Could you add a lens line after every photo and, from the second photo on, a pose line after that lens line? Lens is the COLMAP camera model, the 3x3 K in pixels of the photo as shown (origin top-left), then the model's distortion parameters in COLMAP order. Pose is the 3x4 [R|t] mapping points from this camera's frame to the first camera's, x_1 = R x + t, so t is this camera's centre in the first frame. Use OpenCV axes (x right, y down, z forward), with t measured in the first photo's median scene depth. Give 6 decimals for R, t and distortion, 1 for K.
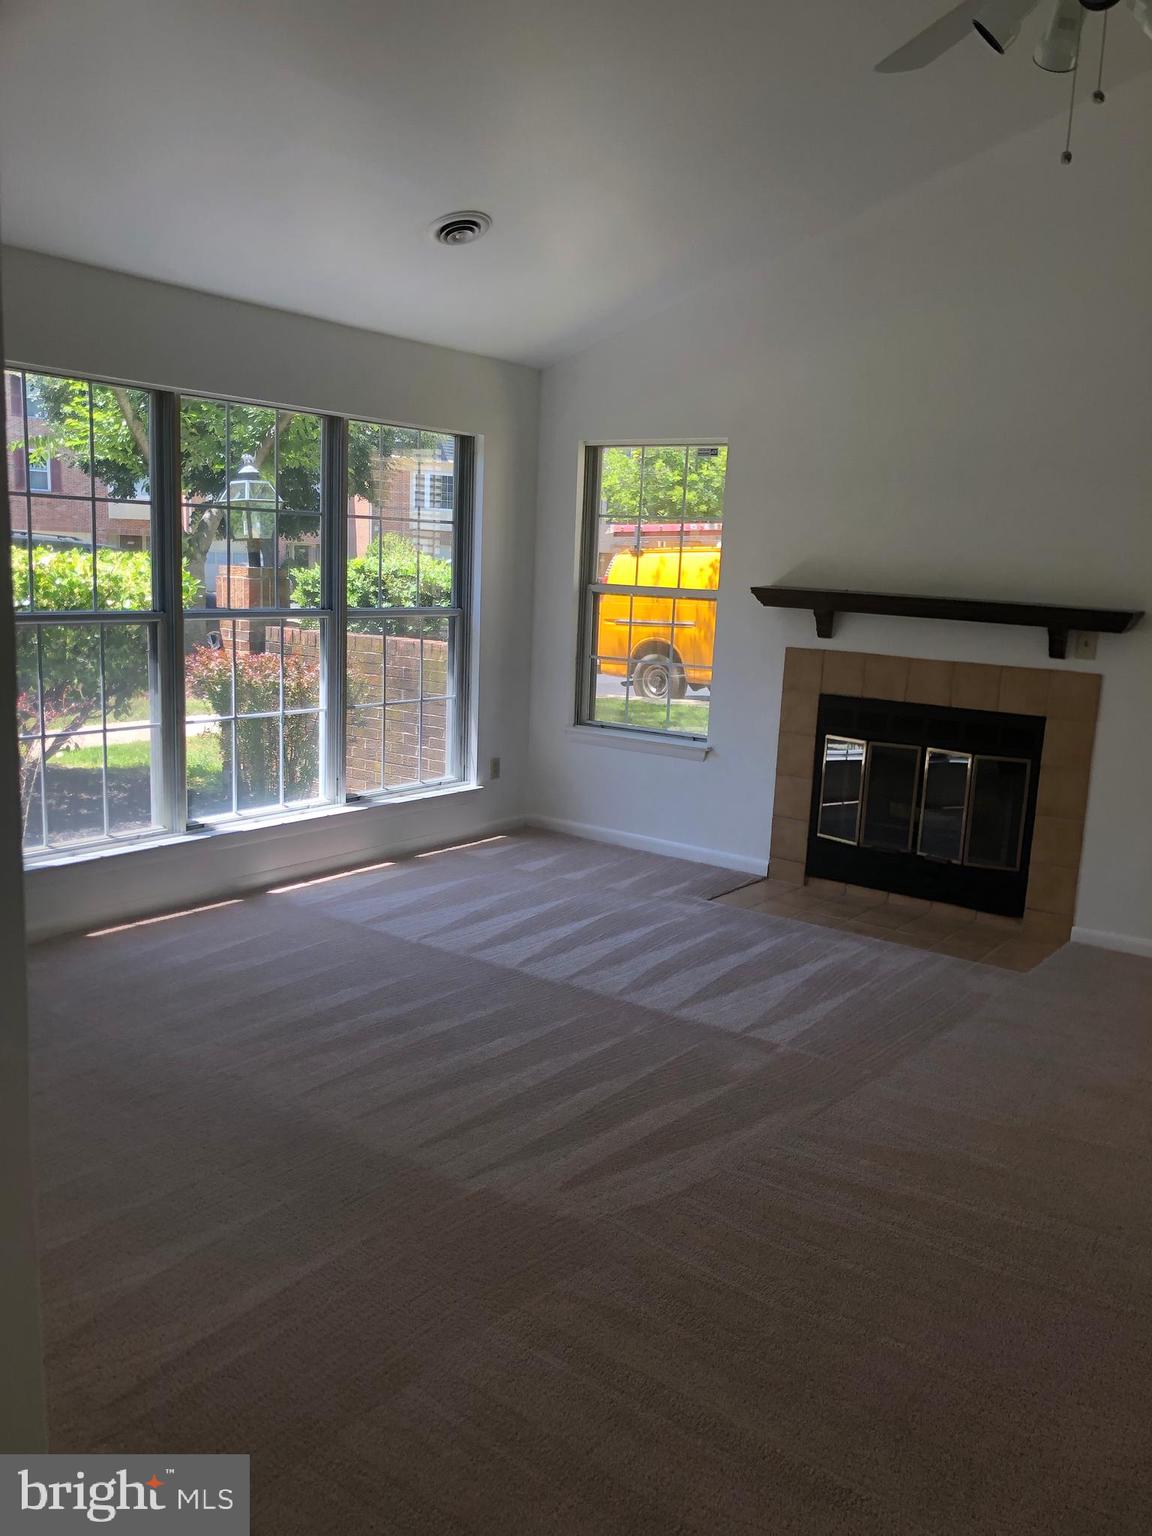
lens RADIAL K [[1262.1, 0, 576.3], [0, 1262.1, 774.7], [0, 0, 1]] dist [0.008677, 0.005547]
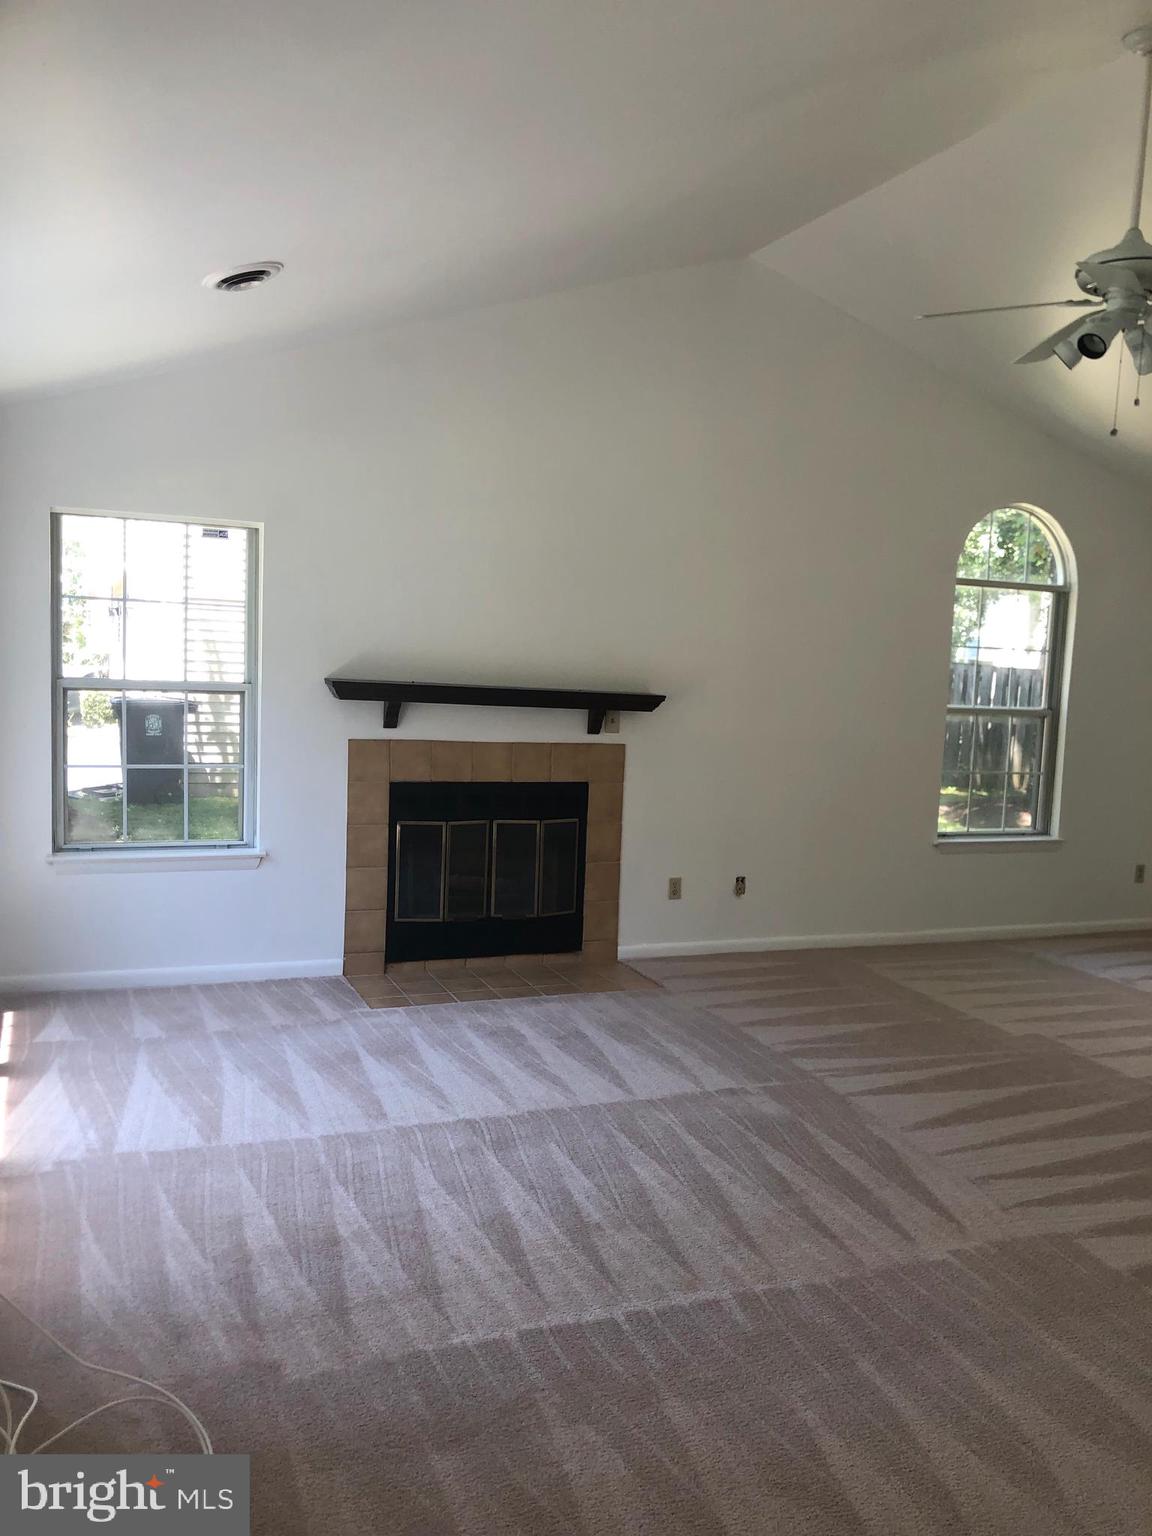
lens RADIAL K [[1262.1, 0, 577.9], [0, 1262.1, 765.5], [0, 0, 1]] dist [0.008677, 0.005547]
pose [[0.489851, -0.094957, 0.866619, -0.659249], [0.123548, 0.991579, 0.038814, -0.105604], [-0.863007, 0.088056, 0.497458, 0.386348]]
